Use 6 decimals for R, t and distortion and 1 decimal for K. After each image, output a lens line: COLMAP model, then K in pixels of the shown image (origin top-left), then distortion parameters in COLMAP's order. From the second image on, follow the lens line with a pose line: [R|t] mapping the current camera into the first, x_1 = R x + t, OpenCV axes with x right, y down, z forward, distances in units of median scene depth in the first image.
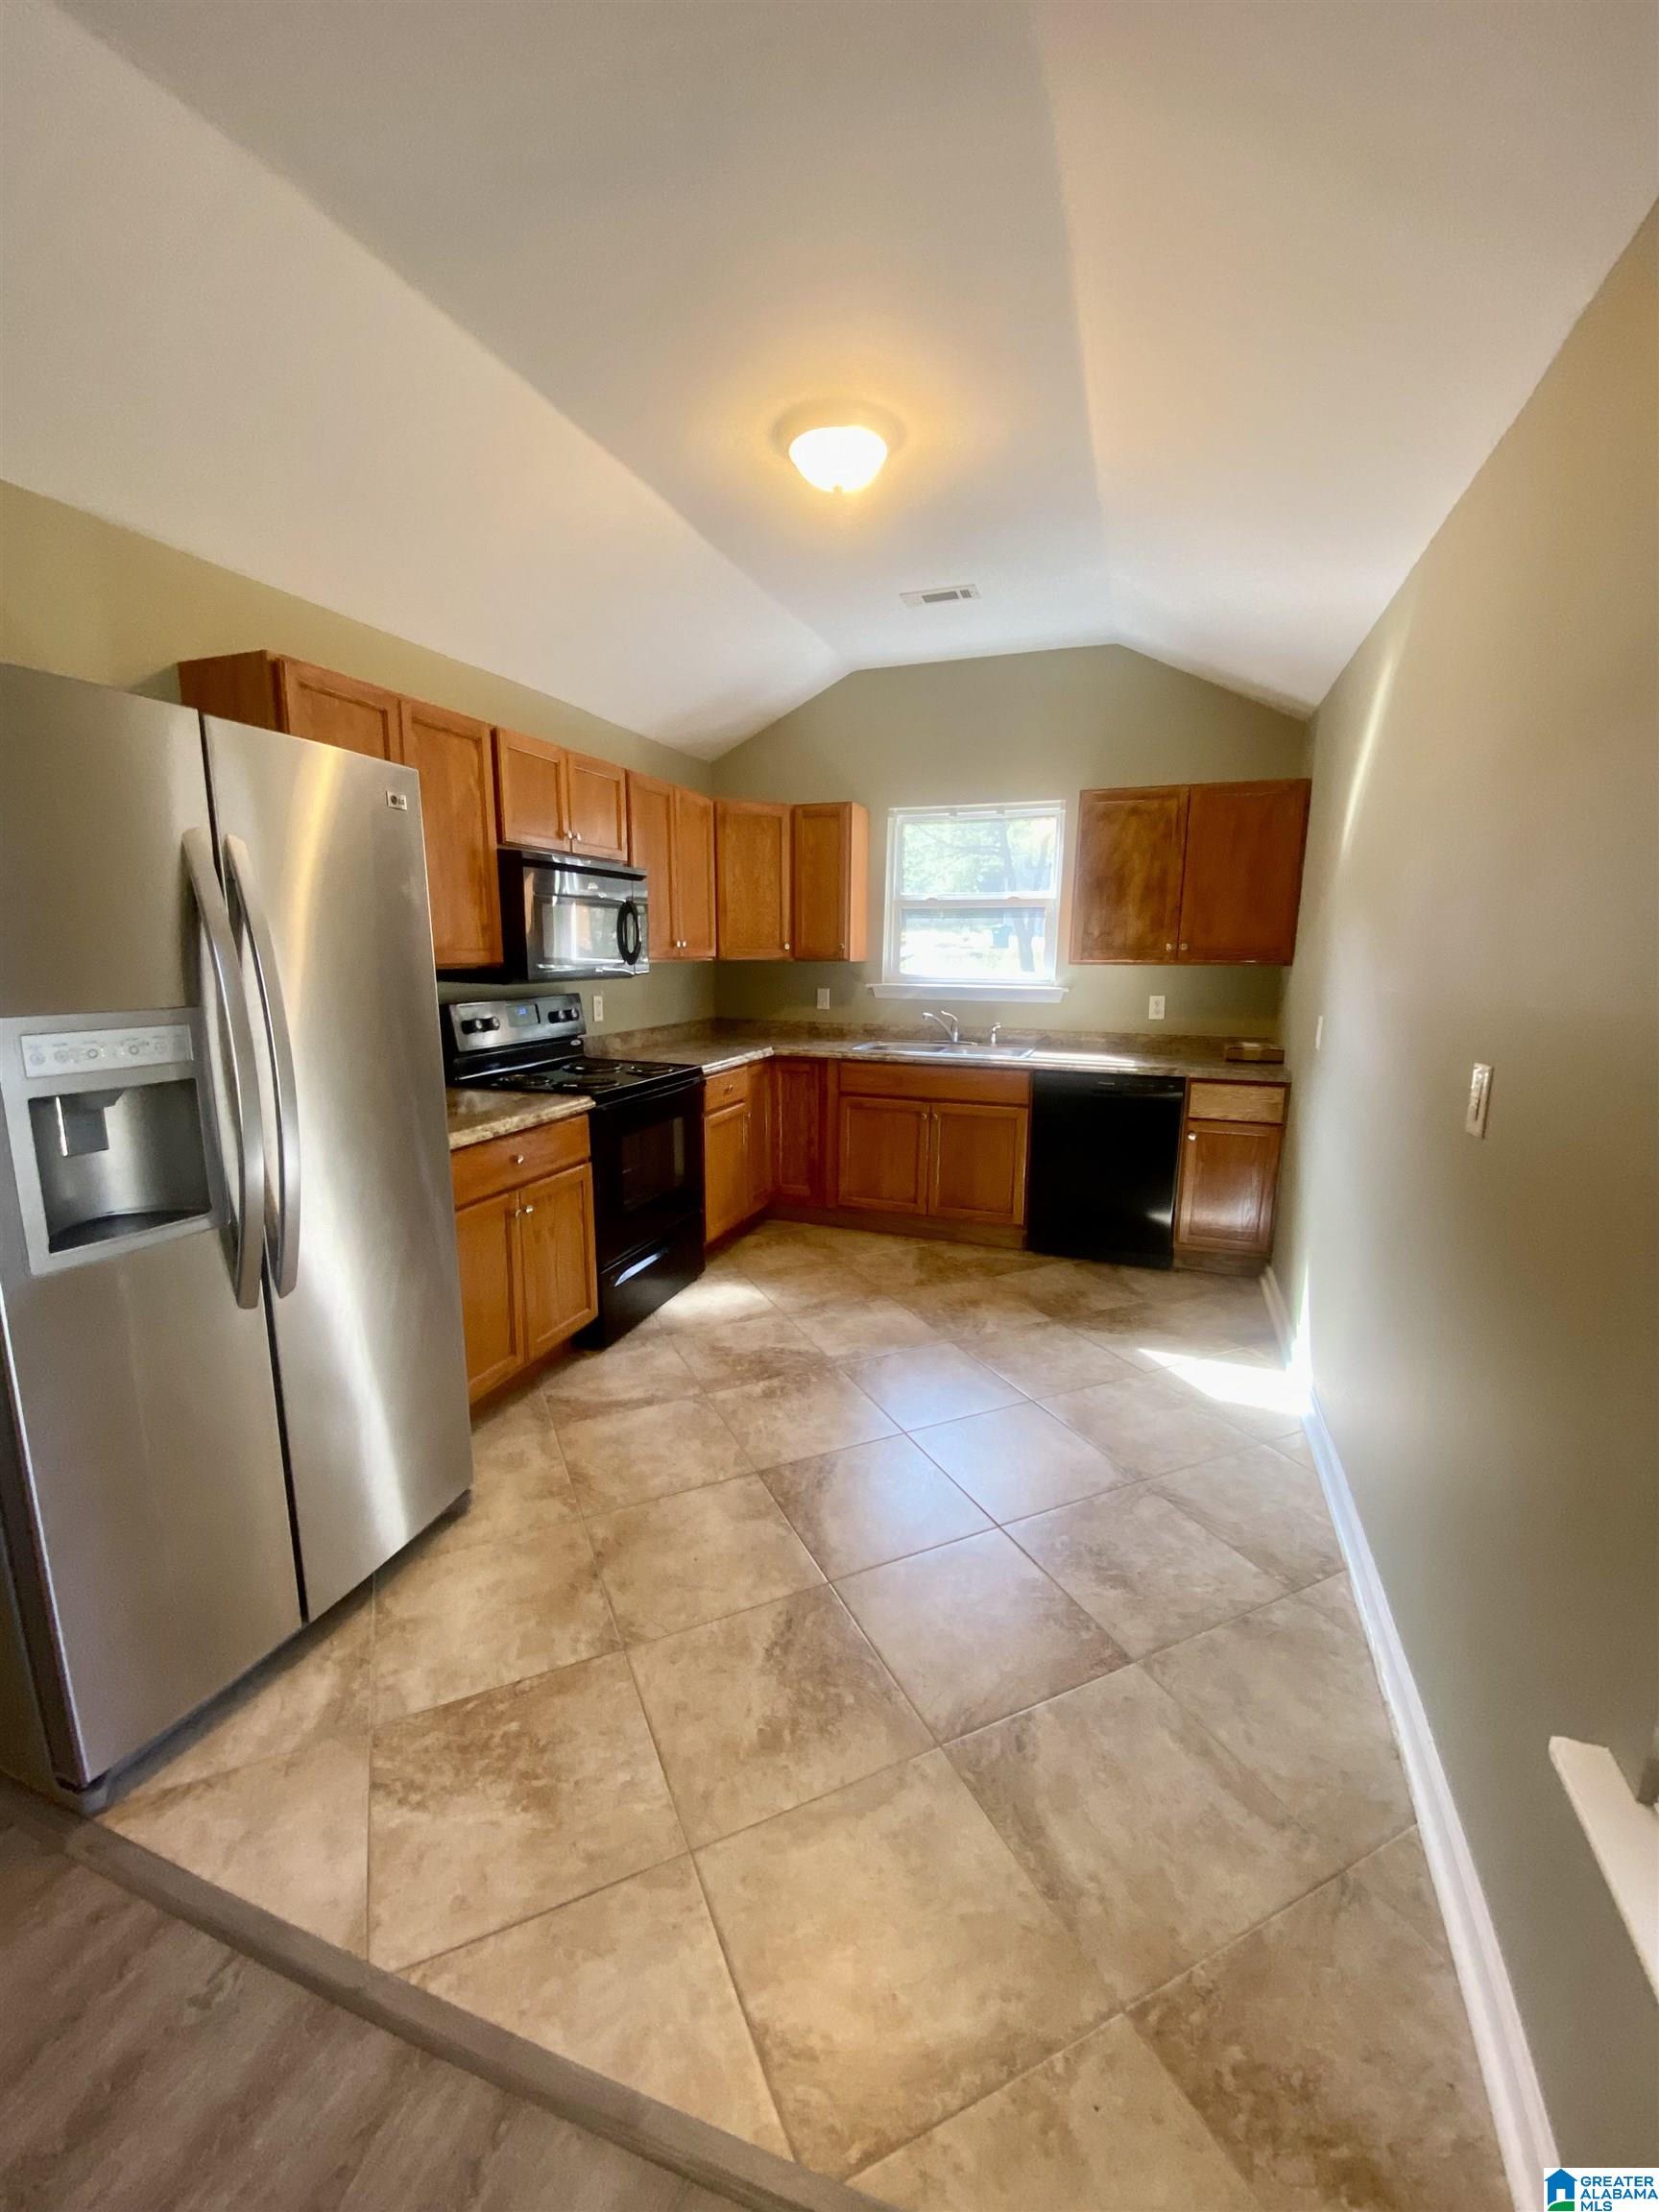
lens RADIAL K [[896.3, 0, 820.0], [0, 896.3, 1112.0], [0, 0, 1]] dist [0.024327, -0.021558]
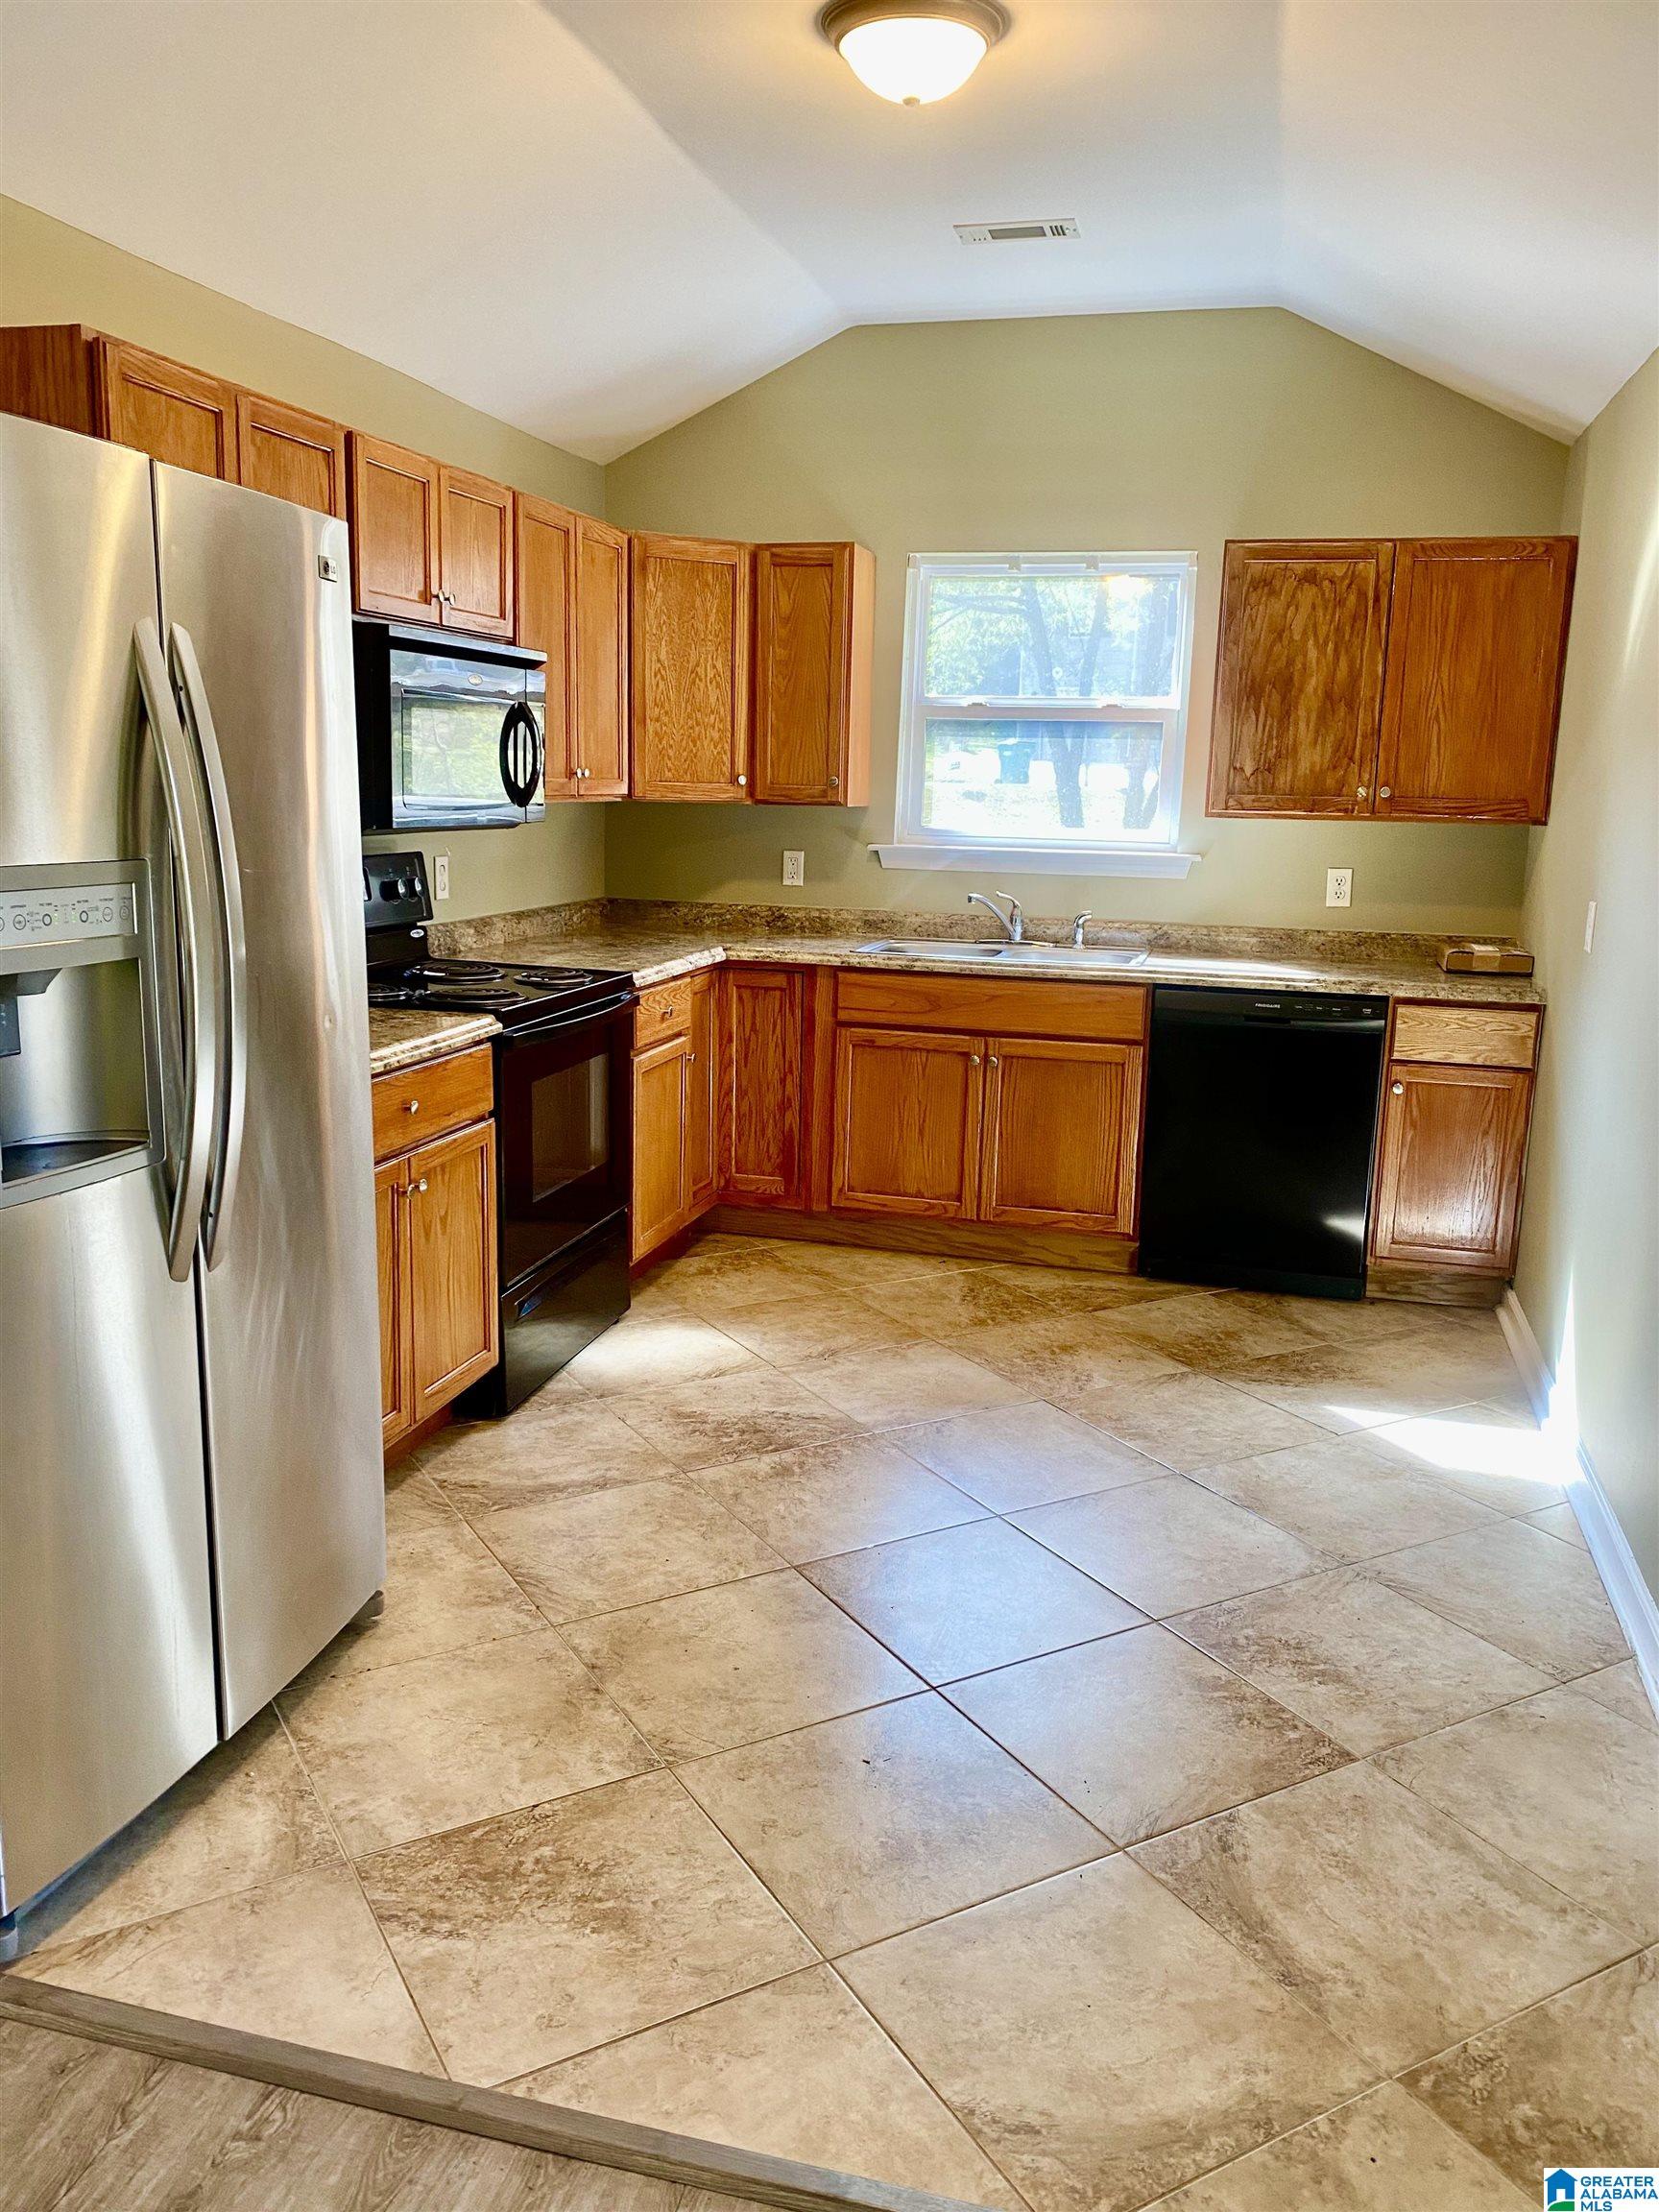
lens RADIAL K [[1656.6, 0, 825.1], [0, 1656.6, 1097.8], [0, 0, 1]] dist [-0.001349, 0.024383]
pose [[0.996435, 0.000586, 0.084363, -0.146090], [-0.001321, 0.999962, 0.008651, 0.037225], [-0.084355, -0.008732, 0.996397, -0.225575]]
